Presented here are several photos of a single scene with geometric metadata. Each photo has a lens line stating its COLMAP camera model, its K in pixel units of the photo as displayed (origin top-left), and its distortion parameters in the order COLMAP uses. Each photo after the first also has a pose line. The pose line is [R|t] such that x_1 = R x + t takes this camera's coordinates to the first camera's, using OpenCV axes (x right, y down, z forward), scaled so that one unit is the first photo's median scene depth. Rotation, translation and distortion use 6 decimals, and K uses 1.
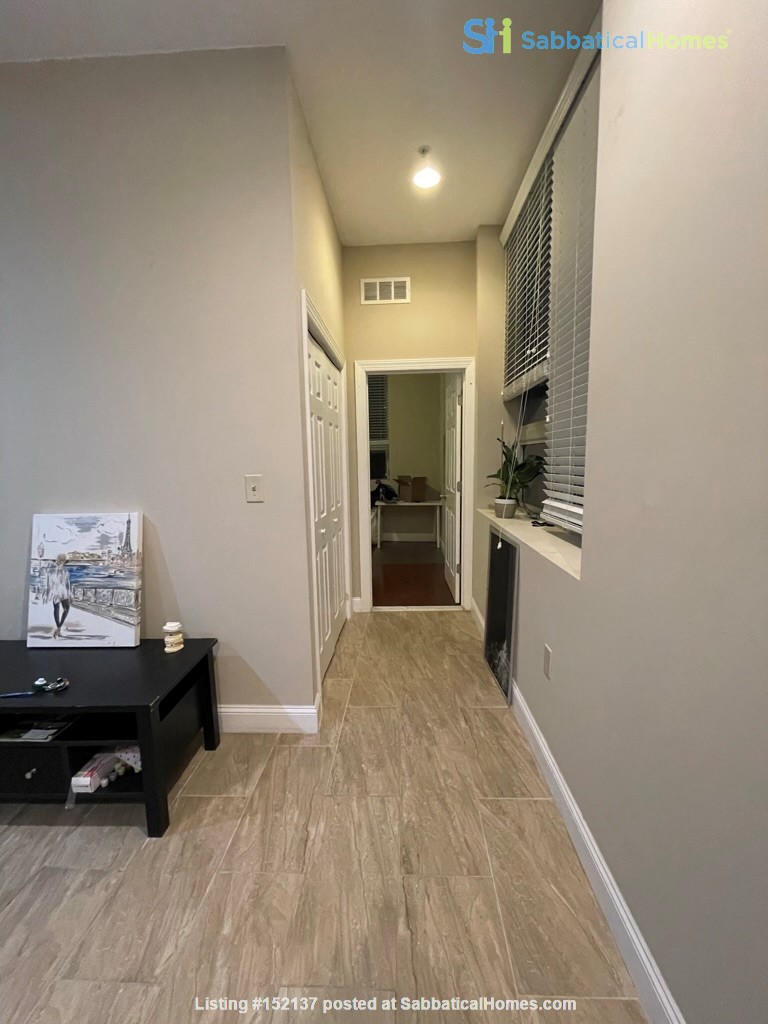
lens RADIAL K [[413.3, 0, 384.0], [0, 413.3, 512.0], [0, 0, 1]] dist [-0.000804, 0.000547]
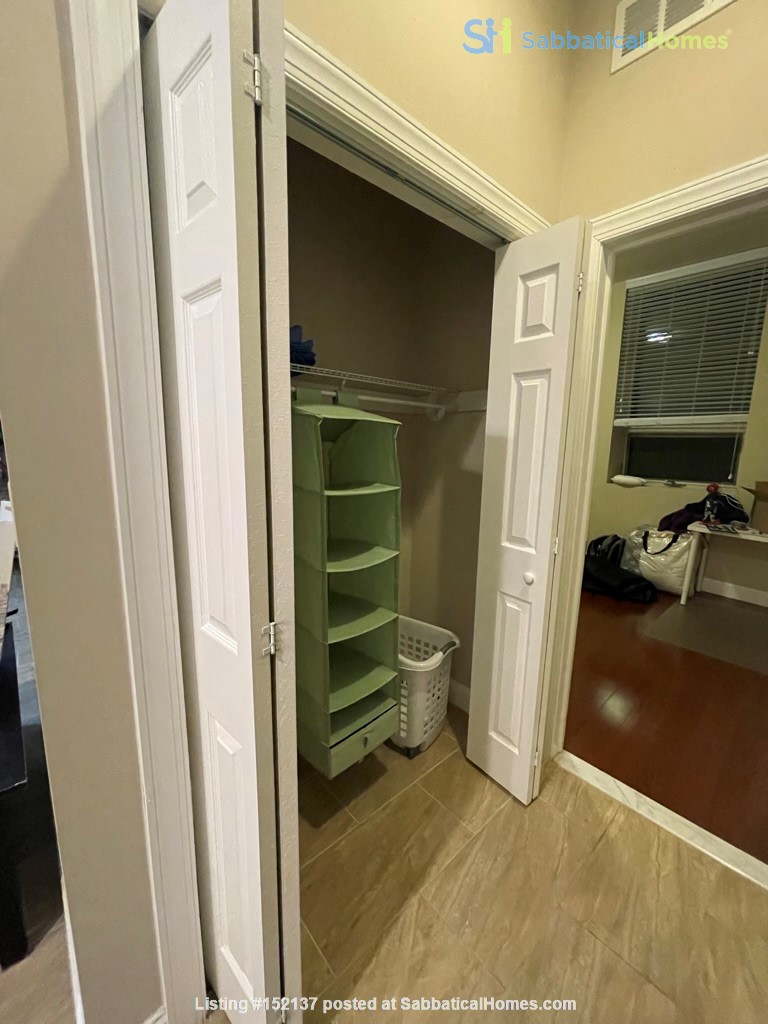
lens RADIAL K [[413.3, 0, 384.0], [0, 413.3, 512.0], [0, 0, 1]] dist [-0.000804, 0.000547]
pose [[0.706061, 0.154505, -0.691091, 0.071363], [-0.119302, 0.987912, 0.098979, -0.046504], [0.698030, 0.012563, 0.715959, 0.294268]]
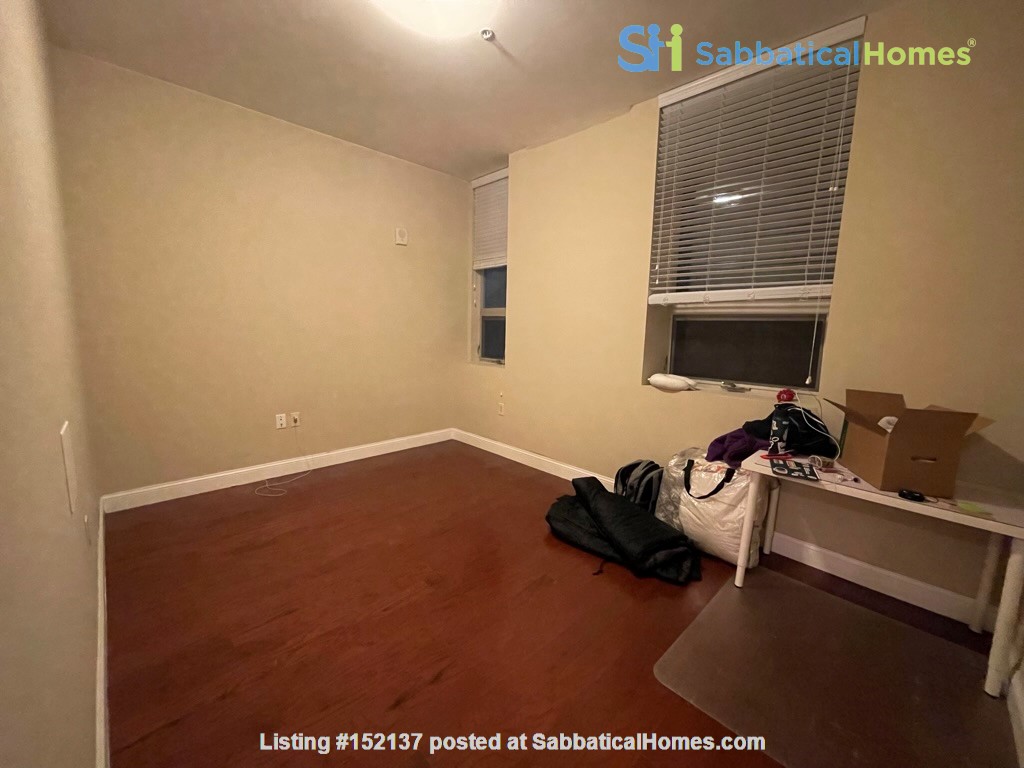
lens RADIAL K [[413.3, 0, 506.6], [0, 413.3, 382.2], [0, 0, 1]] dist [-0.000804, 0.000547]
pose [[0.728901, 0.132809, -0.671614, 0.058365], [-0.123181, 0.990435, 0.062166, -0.084928], [0.673446, 0.037418, 0.738289, 0.589686]]
